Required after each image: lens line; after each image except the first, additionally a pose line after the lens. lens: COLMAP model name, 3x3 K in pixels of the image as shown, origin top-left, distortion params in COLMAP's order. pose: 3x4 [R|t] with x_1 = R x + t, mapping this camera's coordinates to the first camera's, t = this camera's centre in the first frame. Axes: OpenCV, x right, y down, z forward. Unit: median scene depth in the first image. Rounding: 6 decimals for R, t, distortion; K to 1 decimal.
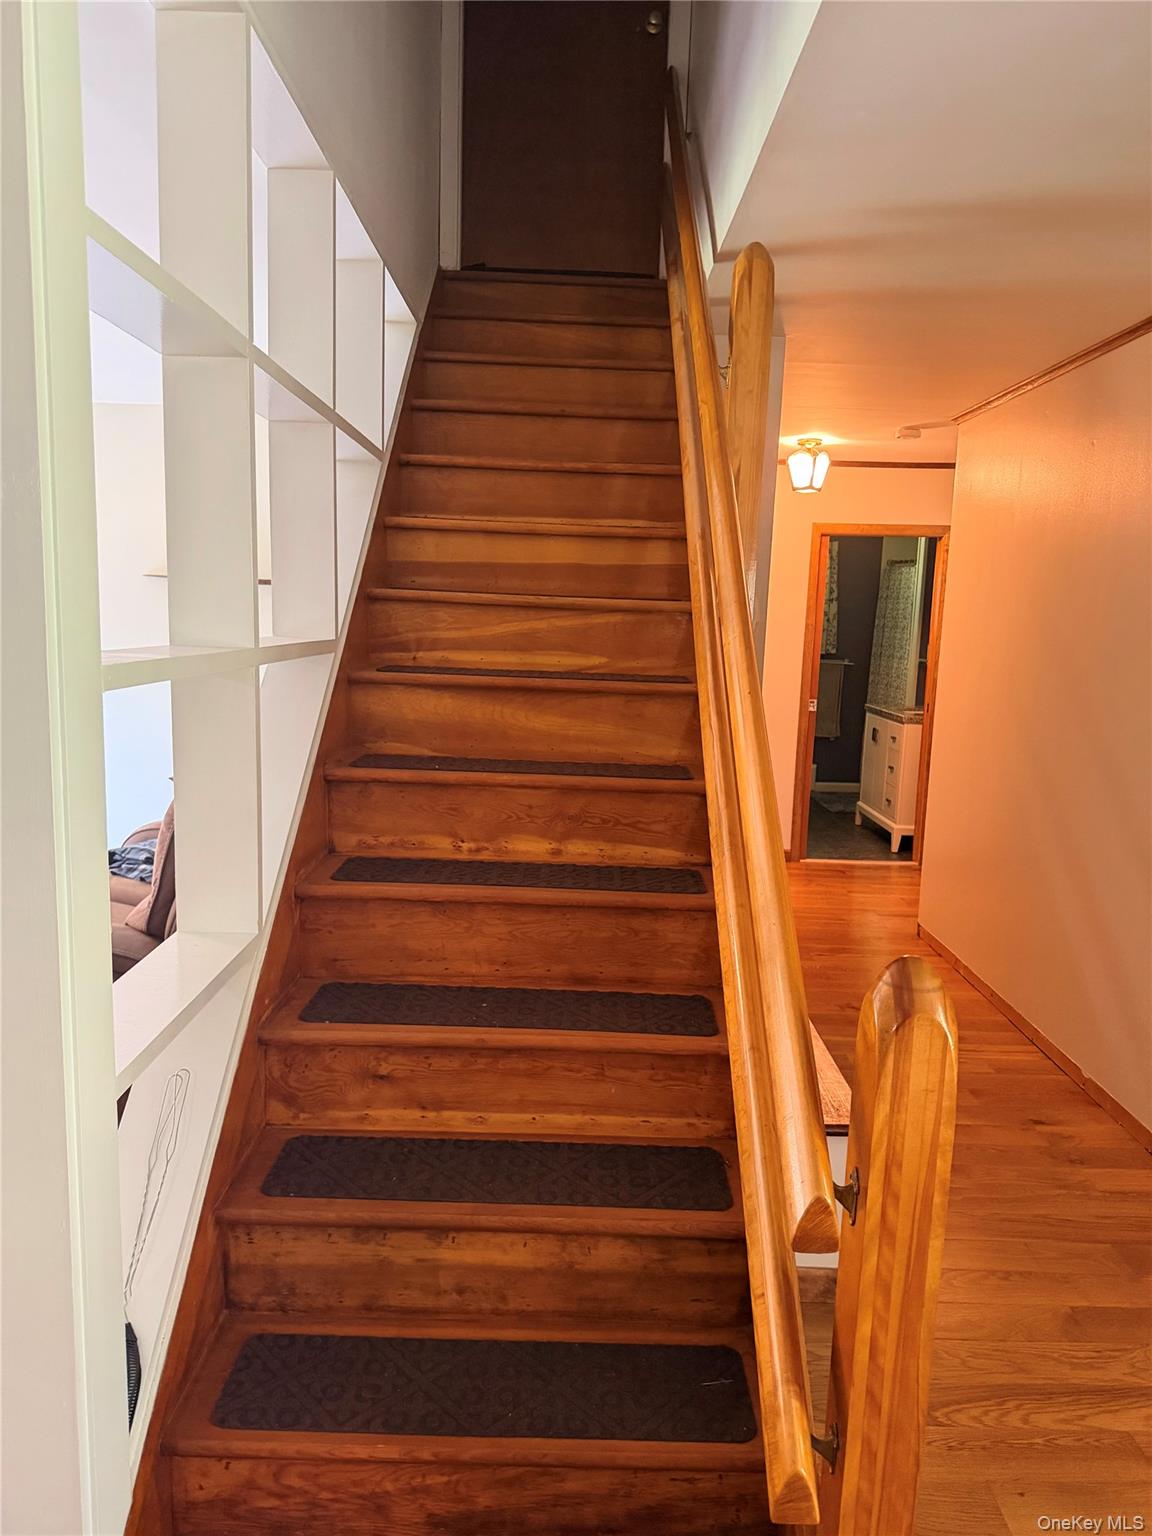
lens RADIAL K [[1087.6, 0, 575.6], [0, 1087.6, 785.3], [0, 0, 1]] dist [0.123208, -0.212997]
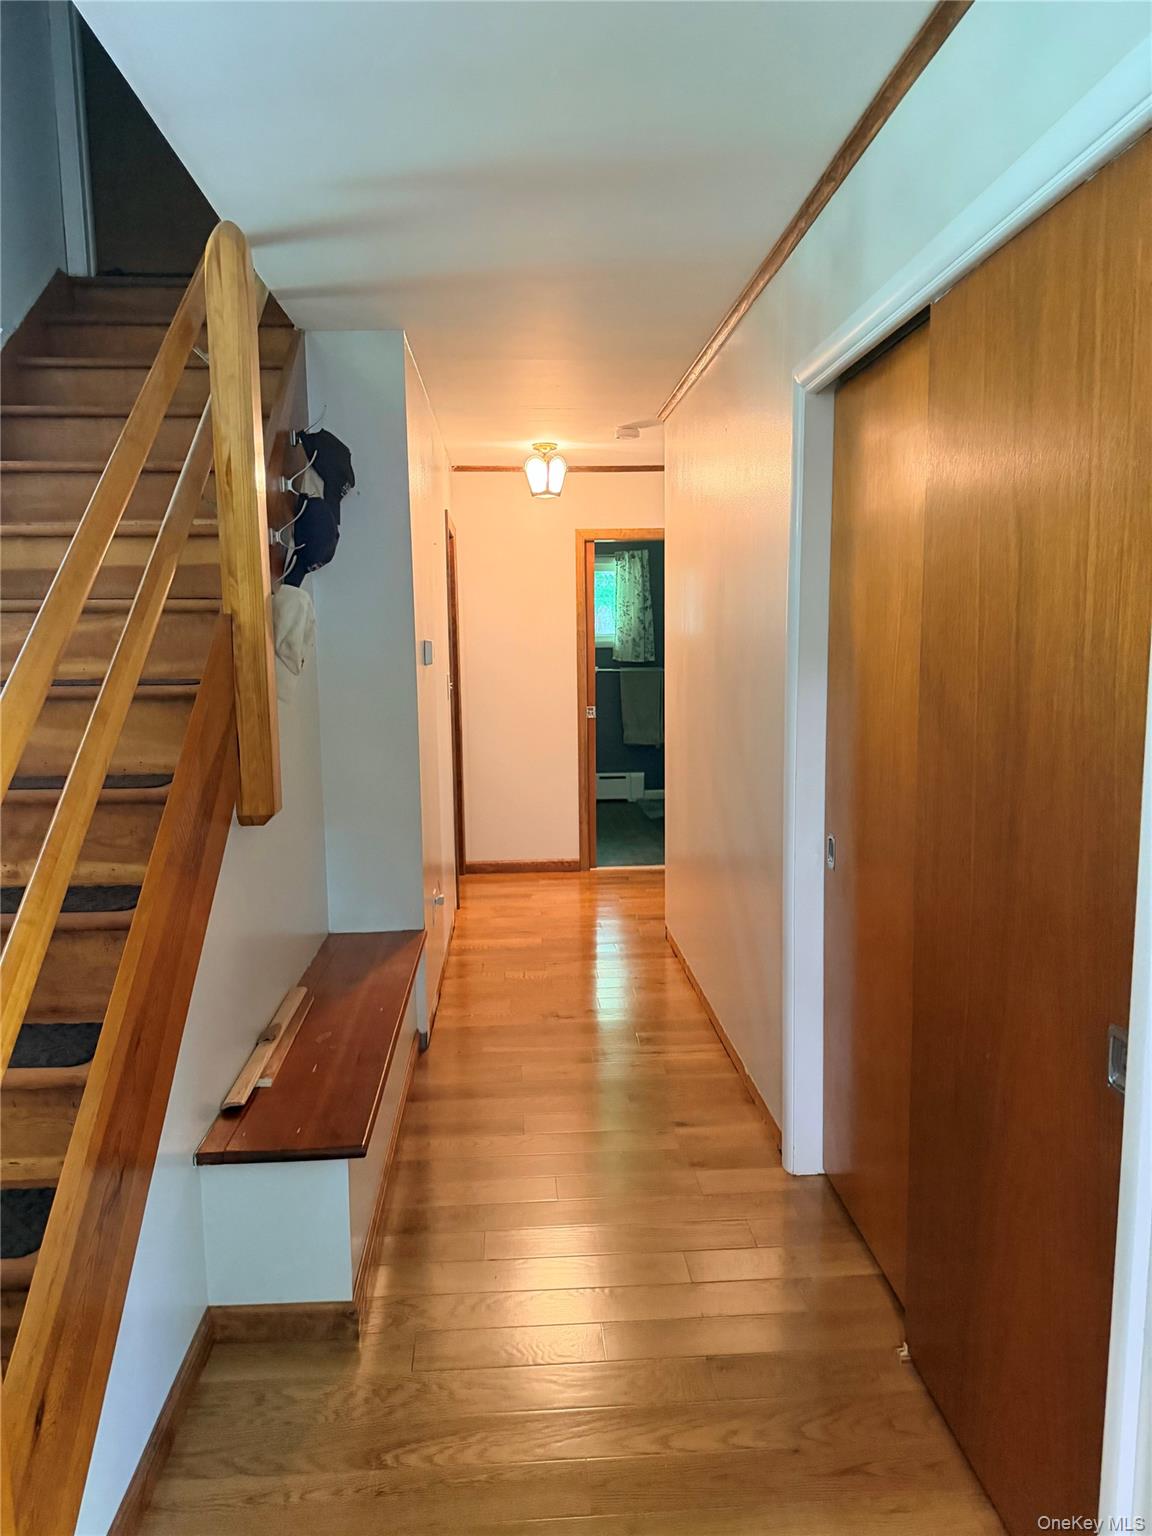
lens RADIAL K [[1085.0, 0, 569.6], [0, 1085.0, 782.9], [0, 0, 1]] dist [0.166616, -0.310405]
pose [[0.997522, -0.049623, 0.049882, 0.201364], [0.050659, 0.998521, -0.019719, 0.013169], [-0.048830, 0.022198, 0.998560, 0.021979]]
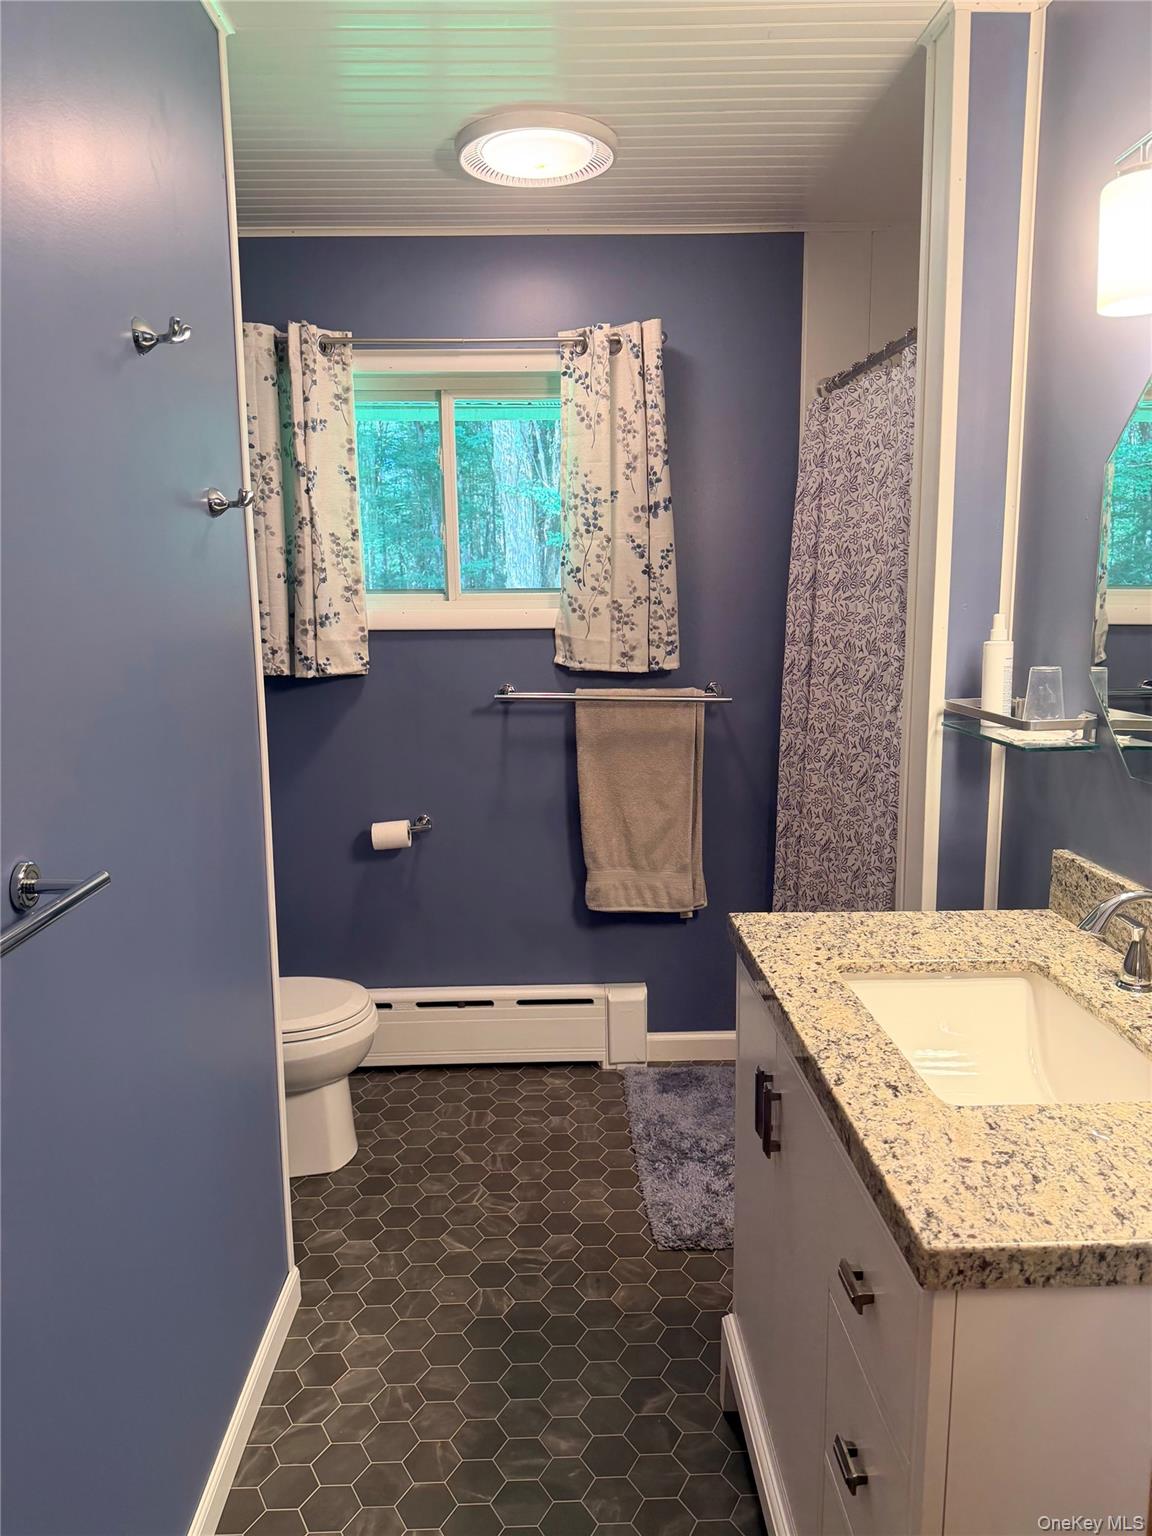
lens RADIAL K [[1085.0, 0, 569.6], [0, 1085.0, 782.9], [0, 0, 1]] dist [0.166616, -0.310405]
pose [[0.999116, -0.041591, 0.006109, 0.386187], [0.041610, 0.999129, -0.003052, -0.165308], [-0.005977, 0.003304, 0.999977, 1.281980]]
